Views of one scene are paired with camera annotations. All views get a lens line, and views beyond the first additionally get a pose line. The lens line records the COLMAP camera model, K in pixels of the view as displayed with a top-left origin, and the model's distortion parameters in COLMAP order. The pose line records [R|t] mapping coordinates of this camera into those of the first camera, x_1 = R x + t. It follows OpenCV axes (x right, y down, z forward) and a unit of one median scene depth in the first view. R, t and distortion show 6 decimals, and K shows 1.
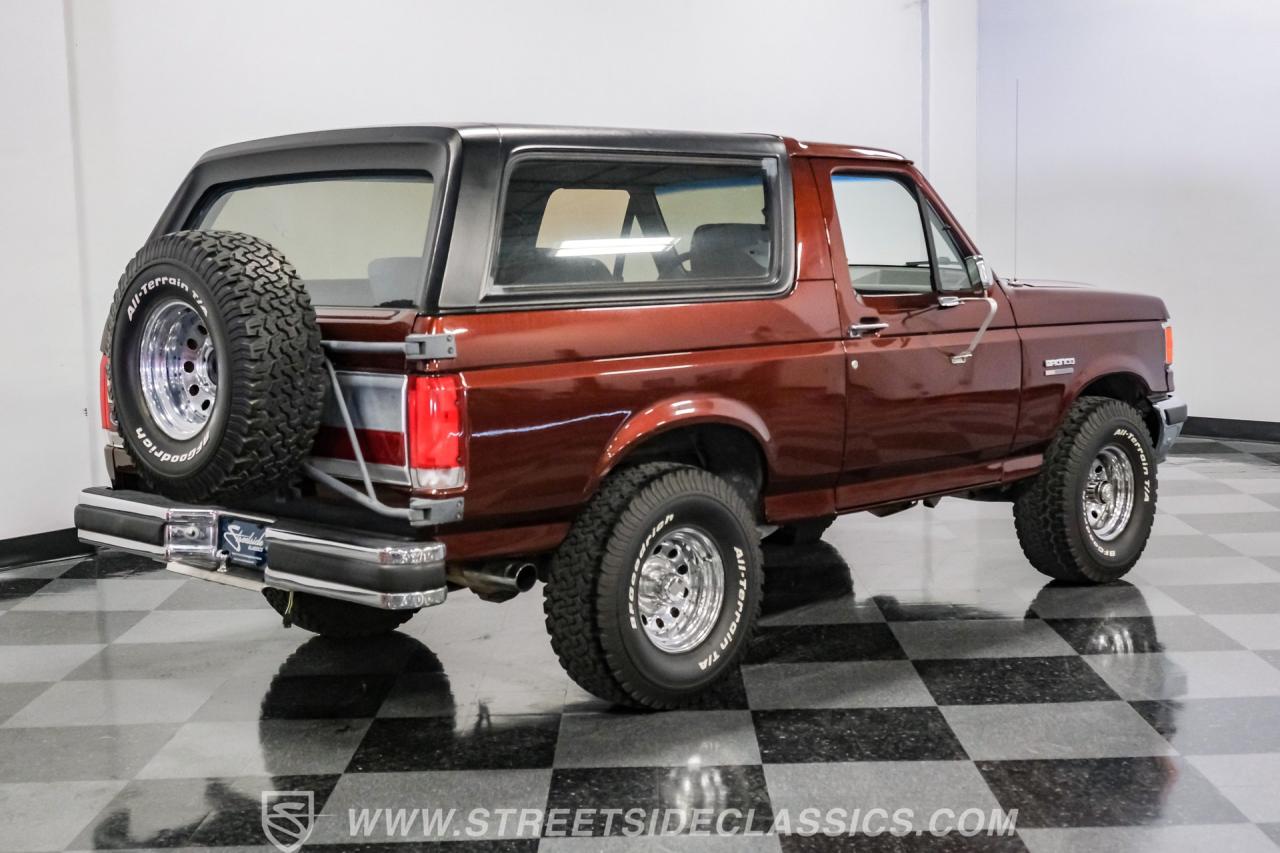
lens RADIAL K [[1798.0, 0, 613.4], [0, 1798.0, 416.1], [0, 0, 1]] dist [-0.014613, 0.006872]
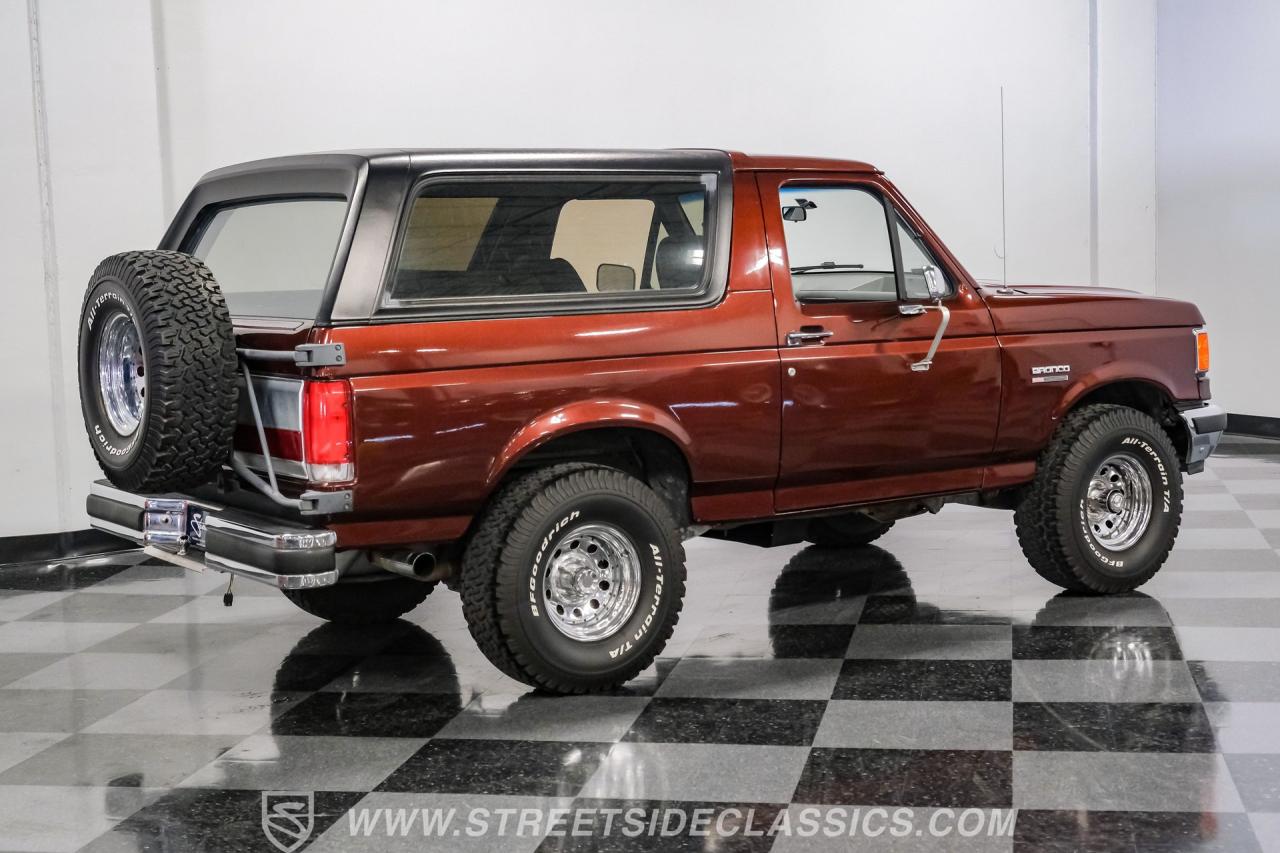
lens RADIAL K [[1962.2, 0, 593.7], [0, 1962.2, 423.6], [0, 0, 1]] dist [-0.013381, -0.002652]
pose [[0.981834, 0.010631, -0.189445, 0.262924], [-0.010162, 0.999942, 0.003449, -0.001629], [0.189470, -0.001461, 0.981885, -0.145849]]
